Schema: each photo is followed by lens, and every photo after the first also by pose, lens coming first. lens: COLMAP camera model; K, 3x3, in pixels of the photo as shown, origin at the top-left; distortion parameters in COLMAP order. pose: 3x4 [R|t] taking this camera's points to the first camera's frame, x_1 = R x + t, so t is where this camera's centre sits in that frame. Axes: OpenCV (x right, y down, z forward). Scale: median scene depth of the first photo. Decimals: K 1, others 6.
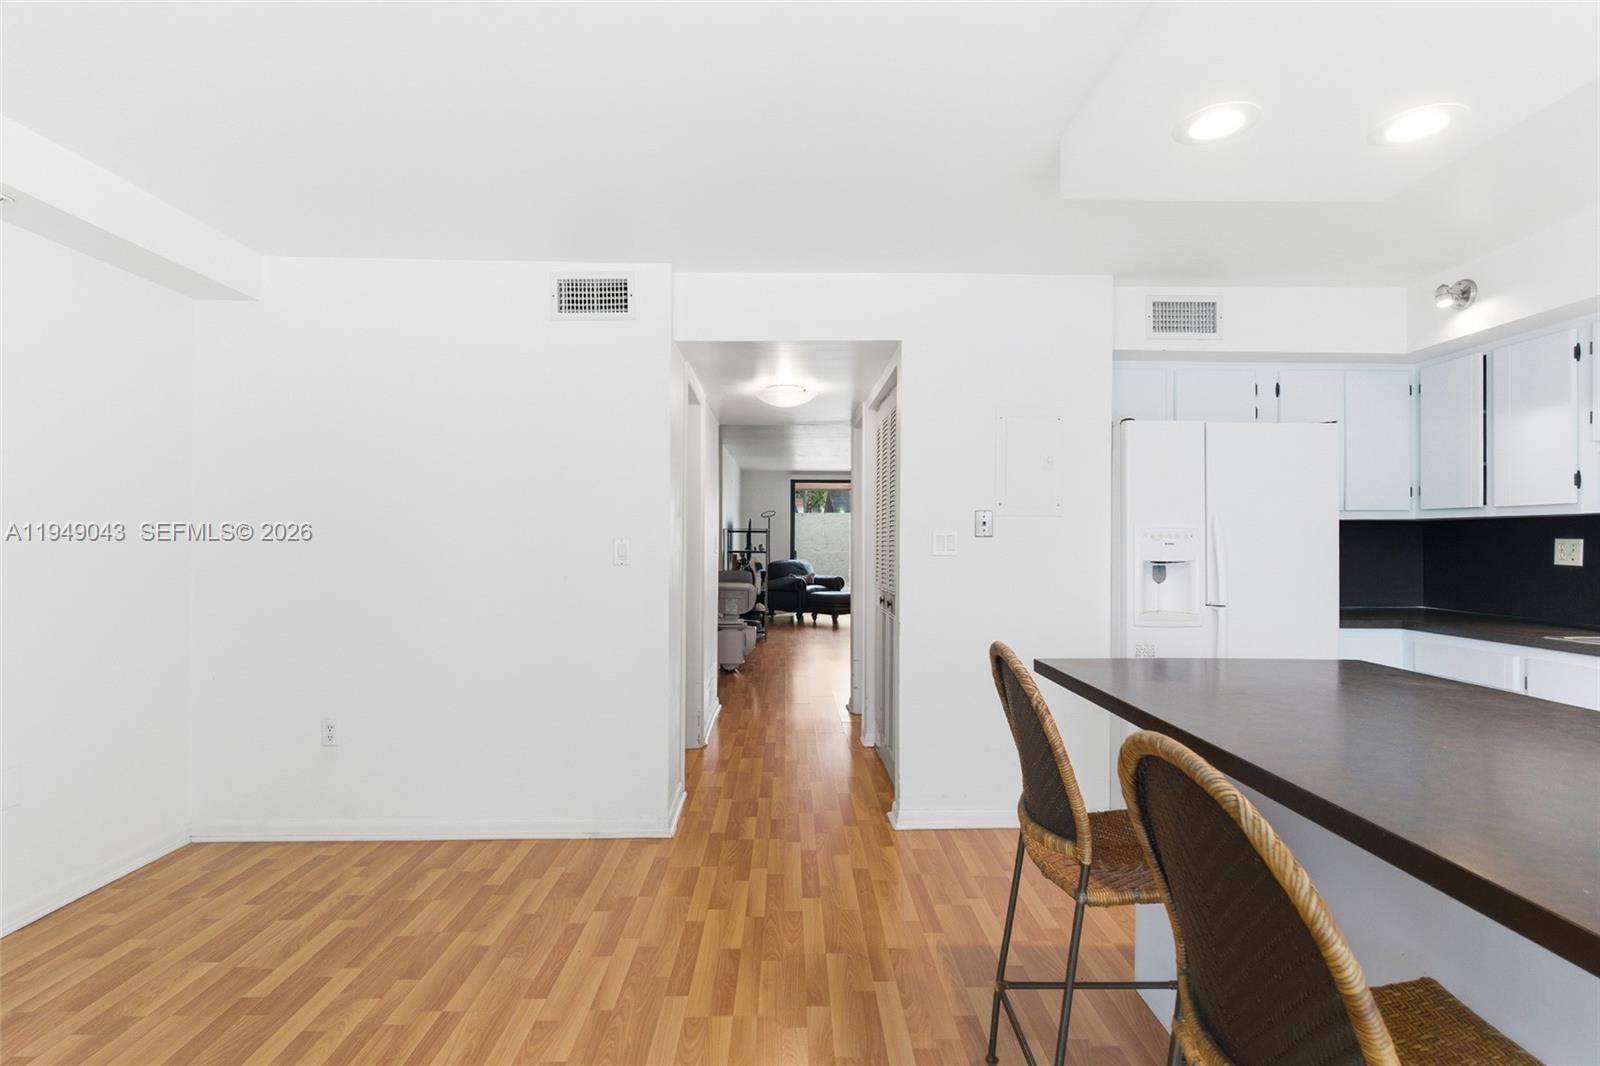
lens RADIAL K [[787.9, 0, 795.2], [0, 787.9, 534.0], [0, 0, 1]] dist [-0.000210, -0.001183]
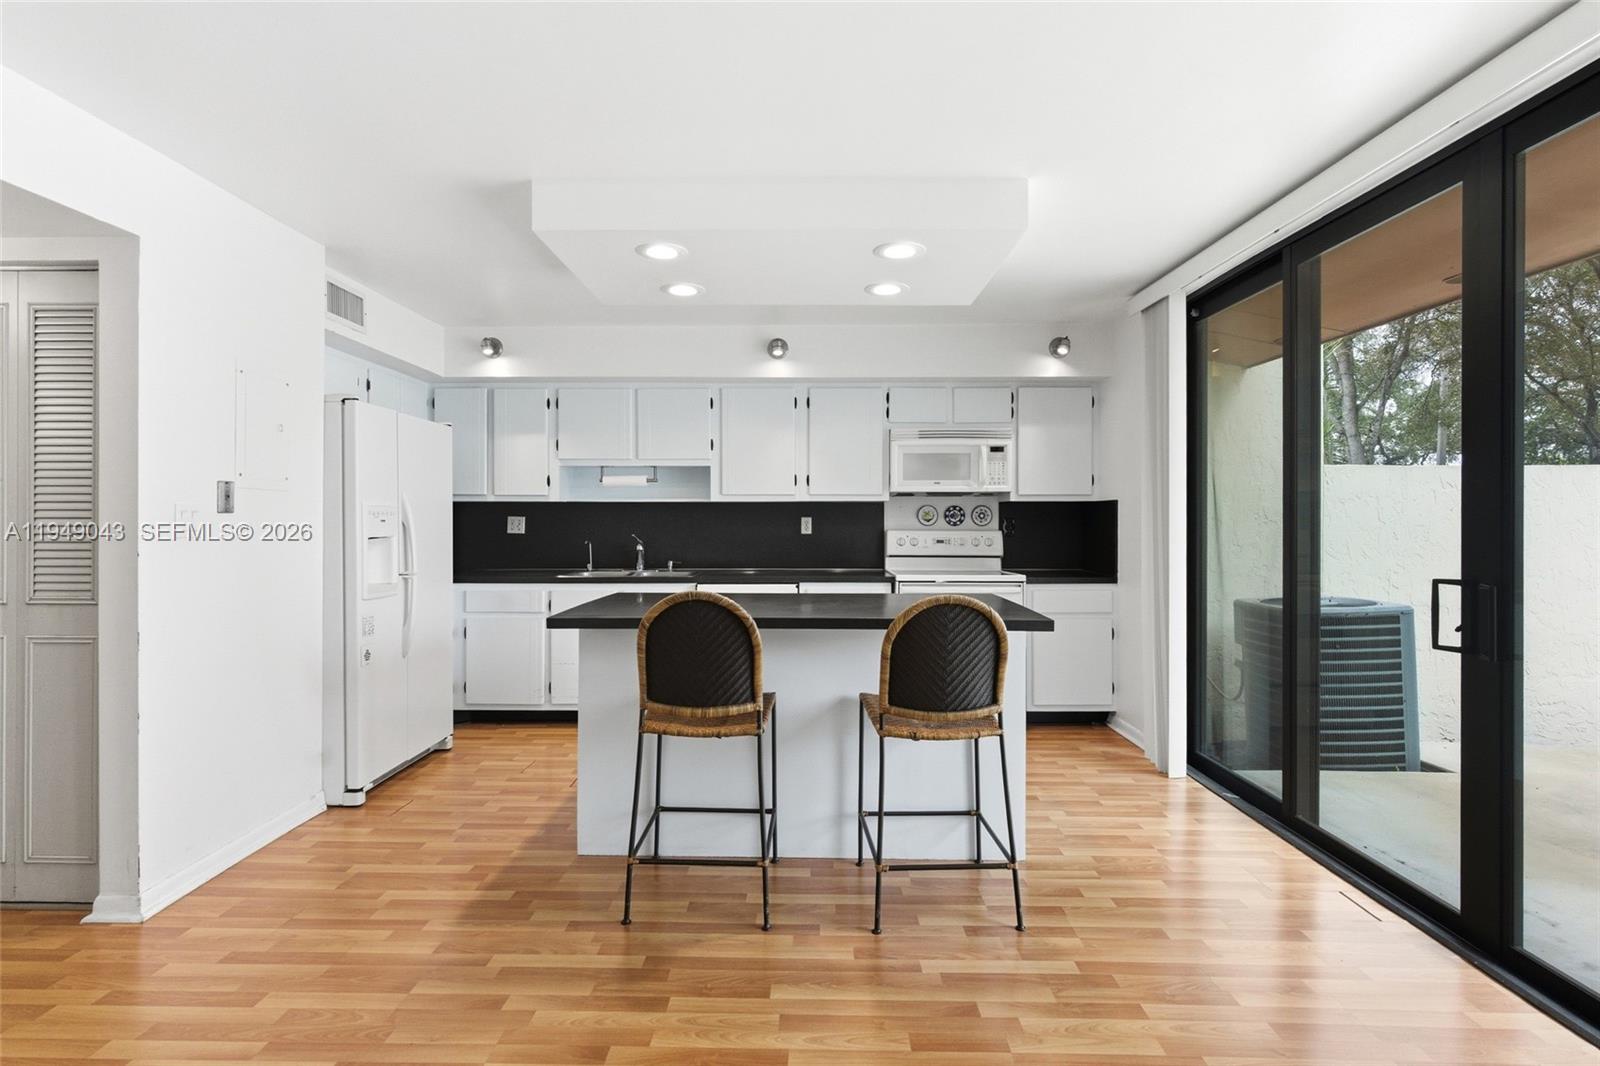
lens RADIAL K [[787.9, 0, 798.6], [0, 787.9, 529.0], [0, 0, 1]] dist [-0.000210, -0.001183]
pose [[0.024257, -0.013783, 0.999611, -0.583131], [-0.004745, 0.999892, 0.013902, 0.005939], [-0.999694, -0.005080, 0.024189, 0.399925]]
